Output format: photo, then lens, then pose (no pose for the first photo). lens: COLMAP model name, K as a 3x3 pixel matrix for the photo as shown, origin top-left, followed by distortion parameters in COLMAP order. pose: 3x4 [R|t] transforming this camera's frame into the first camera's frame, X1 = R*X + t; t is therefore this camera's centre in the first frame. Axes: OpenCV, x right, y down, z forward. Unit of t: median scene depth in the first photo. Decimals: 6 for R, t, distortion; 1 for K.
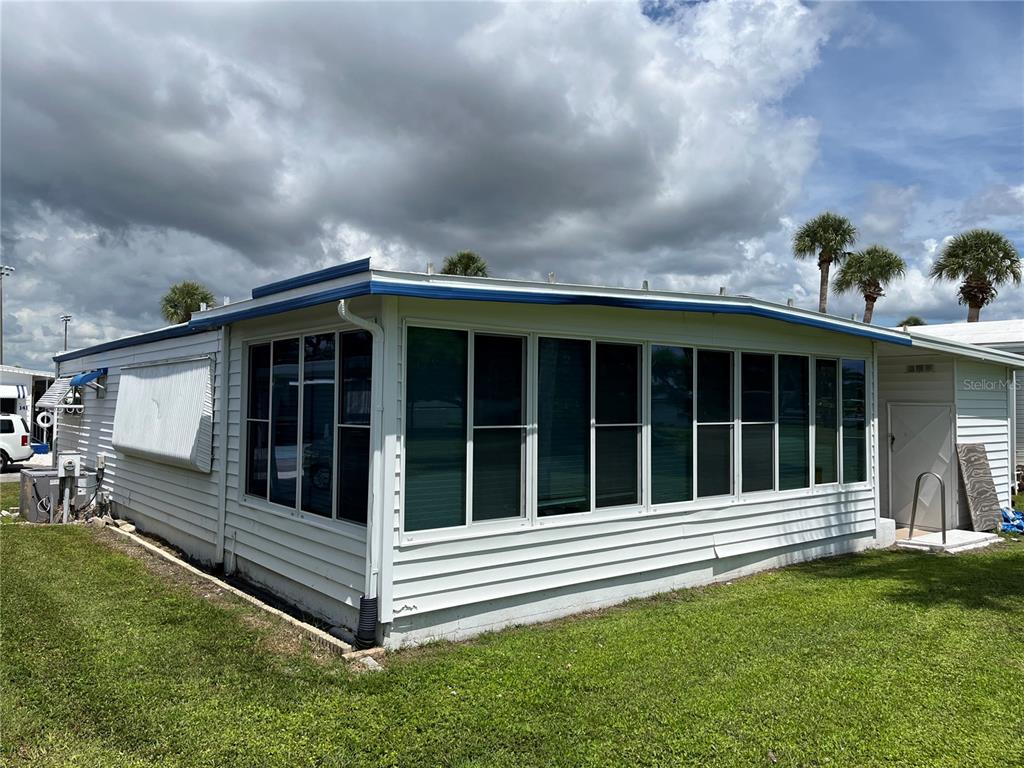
lens RADIAL K [[778.1, 0, 511.3], [0, 778.1, 376.9], [0, 0, 1]] dist [0.054379, -0.071969]
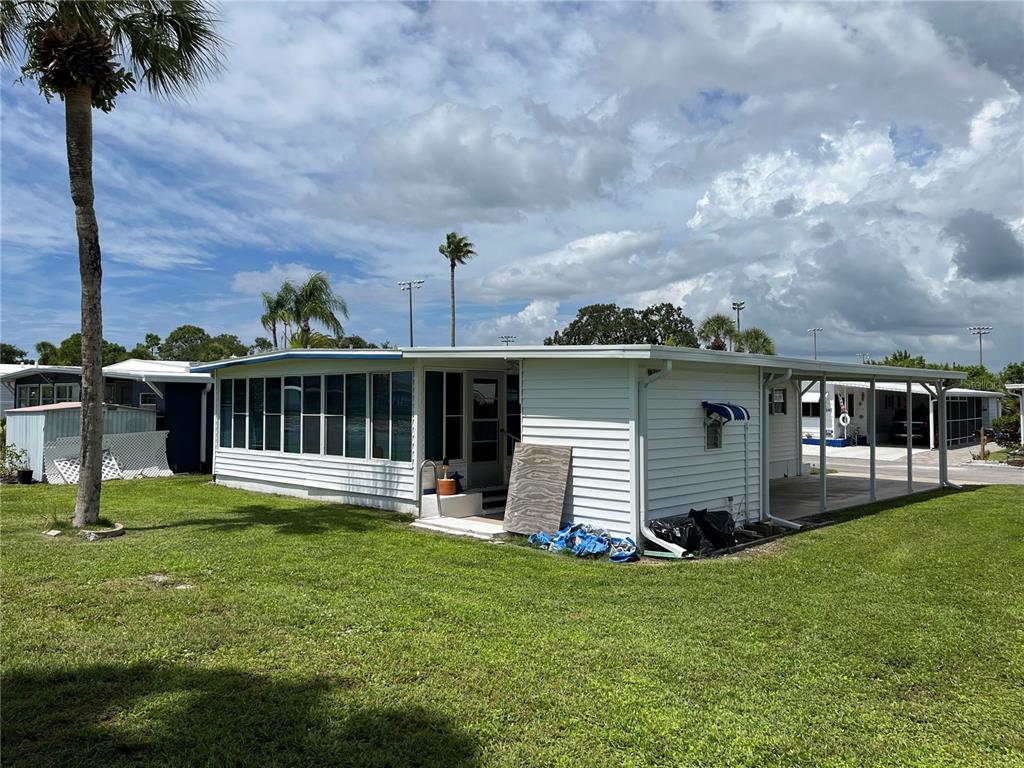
lens RADIAL K [[778.1, 0, 512.2], [0, 778.1, 386.7], [0, 0, 1]] dist [0.054379, -0.071969]
pose [[0.148495, -0.027720, -0.988525, 2.013592], [0.034313, 0.999150, -0.022864, 0.046981], [0.988318, -0.030524, 0.149320, 1.104995]]
